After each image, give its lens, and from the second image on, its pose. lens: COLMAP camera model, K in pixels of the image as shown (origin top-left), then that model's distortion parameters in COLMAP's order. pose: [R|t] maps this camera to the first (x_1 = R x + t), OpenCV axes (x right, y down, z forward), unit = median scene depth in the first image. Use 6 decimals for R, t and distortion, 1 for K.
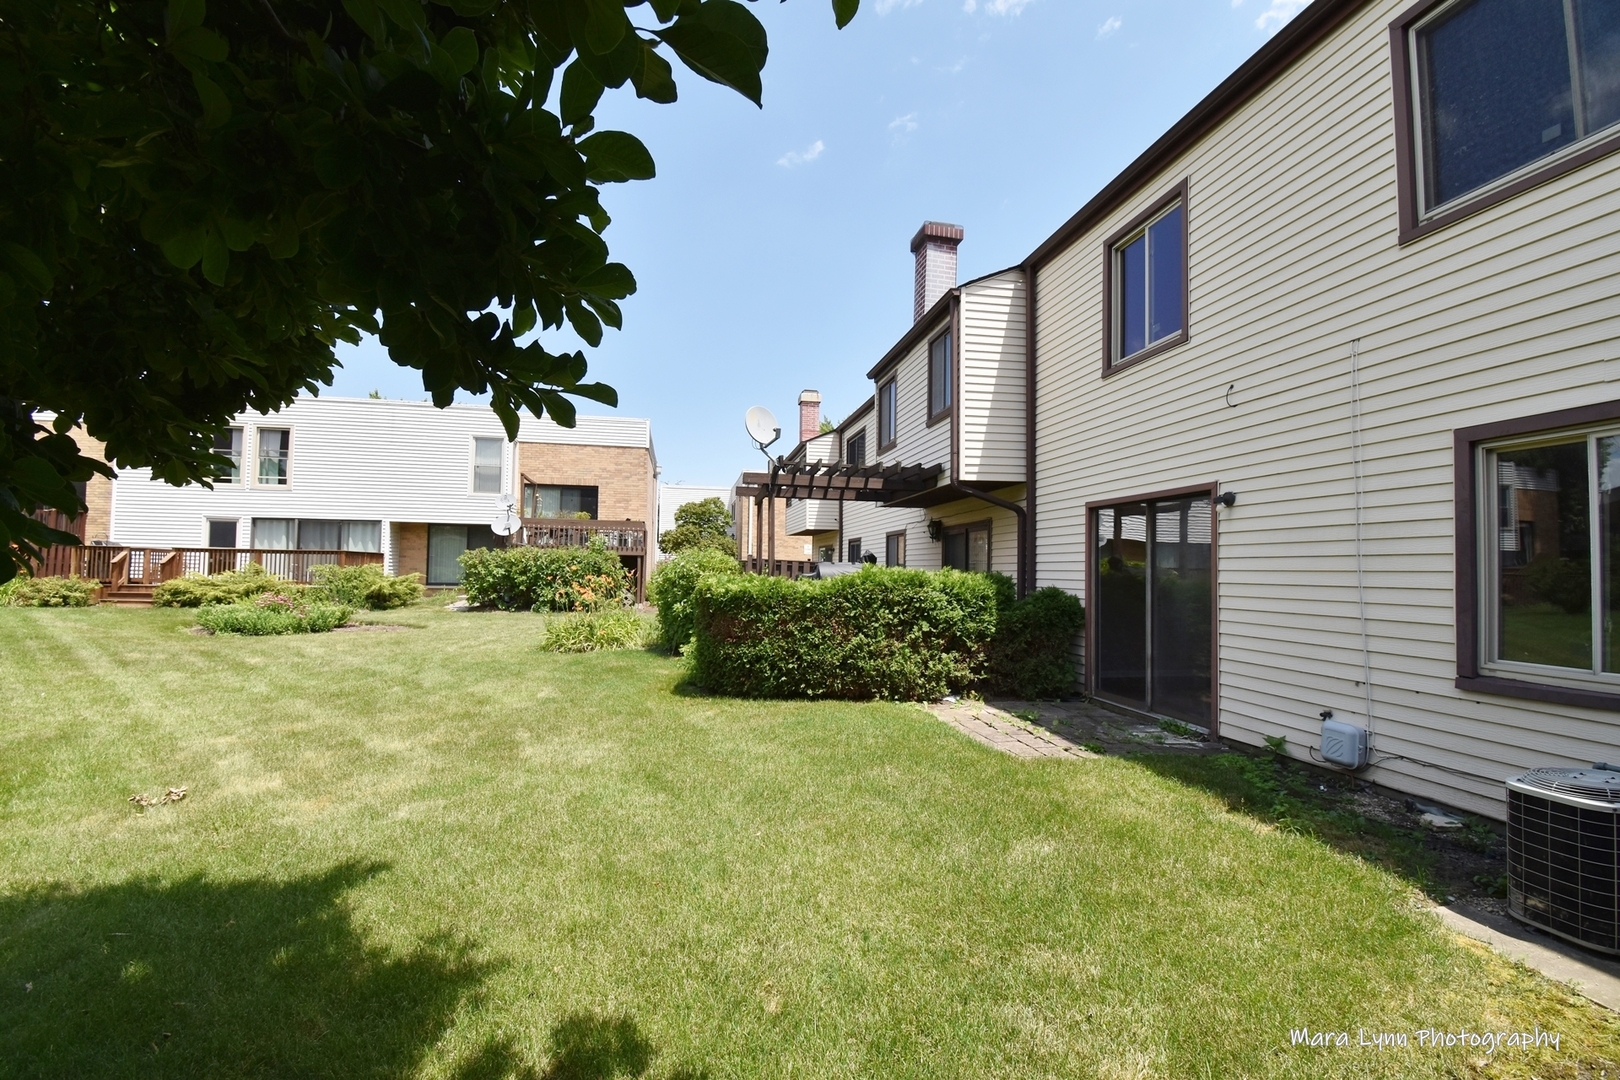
lens RADIAL K [[726.2, 0, 811.5], [0, 726.2, 548.0], [0, 0, 1]] dist [0.016558, -0.025507]
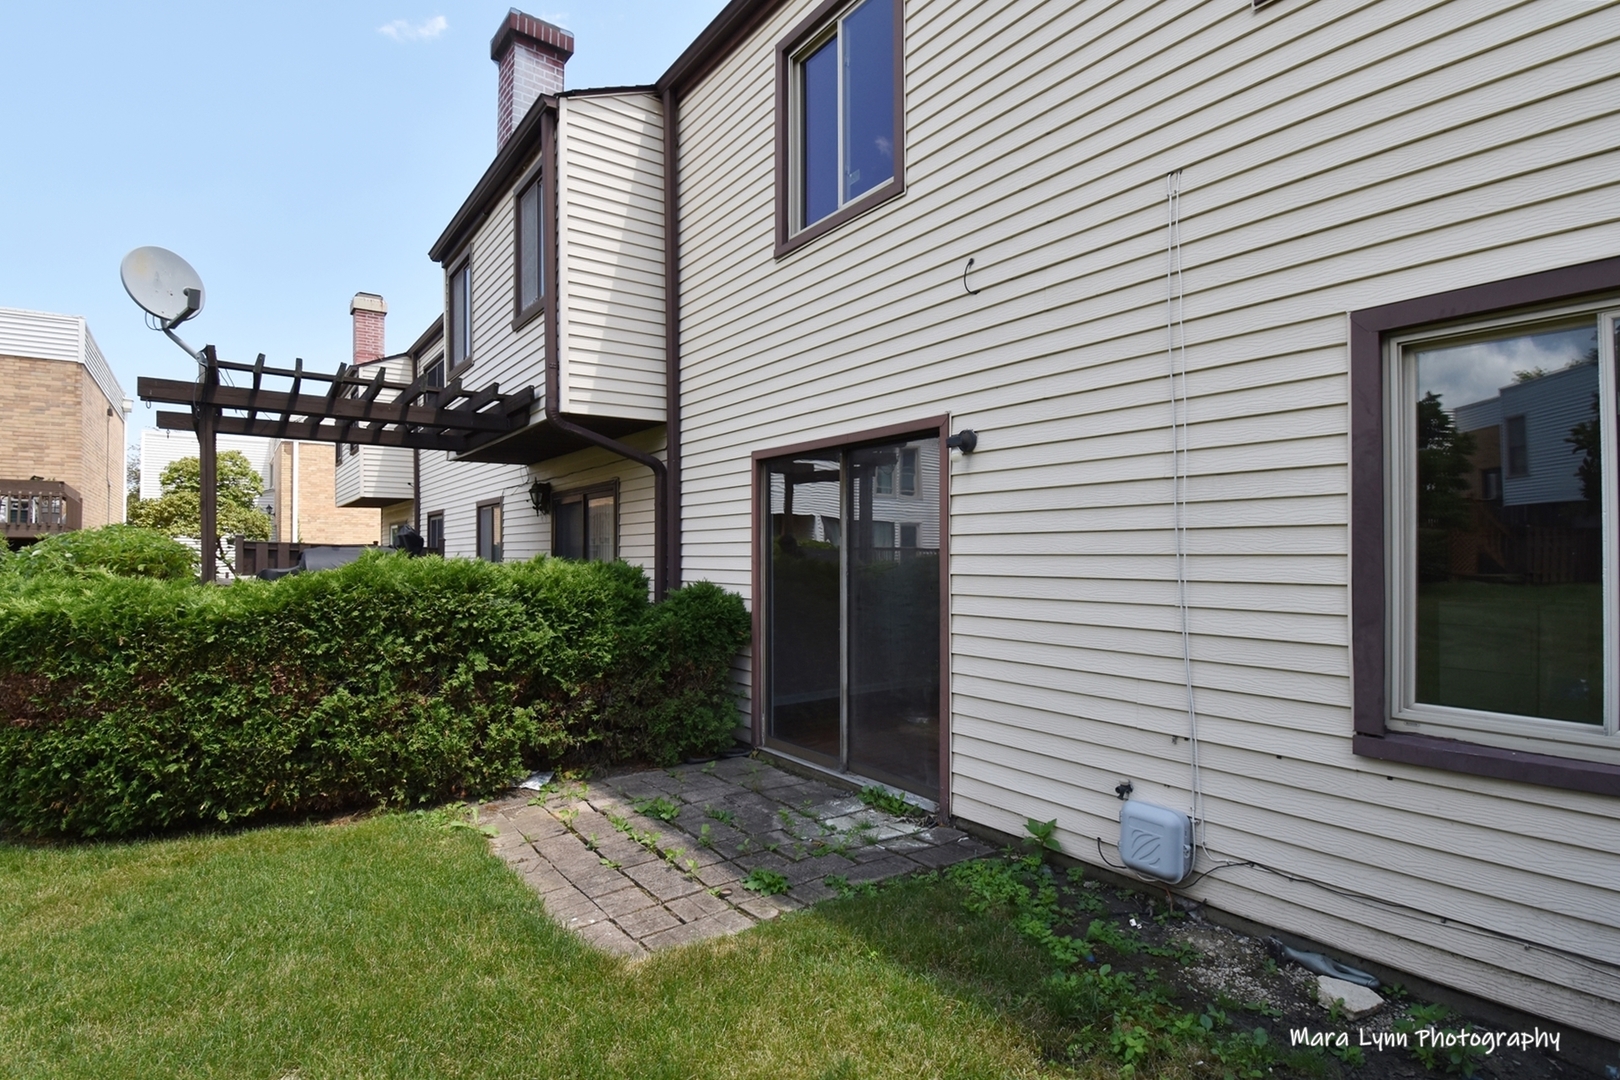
lens RADIAL K [[820.8, 0, 818.5], [0, 820.8, 558.0], [0, 0, 1]] dist [0.001007, -0.000175]
pose [[0.902031, -0.016869, 0.431342, 0.120817], [0.000741, 0.999295, 0.037532, 0.005415], [-0.431671, -0.033536, 0.901407, 0.332439]]
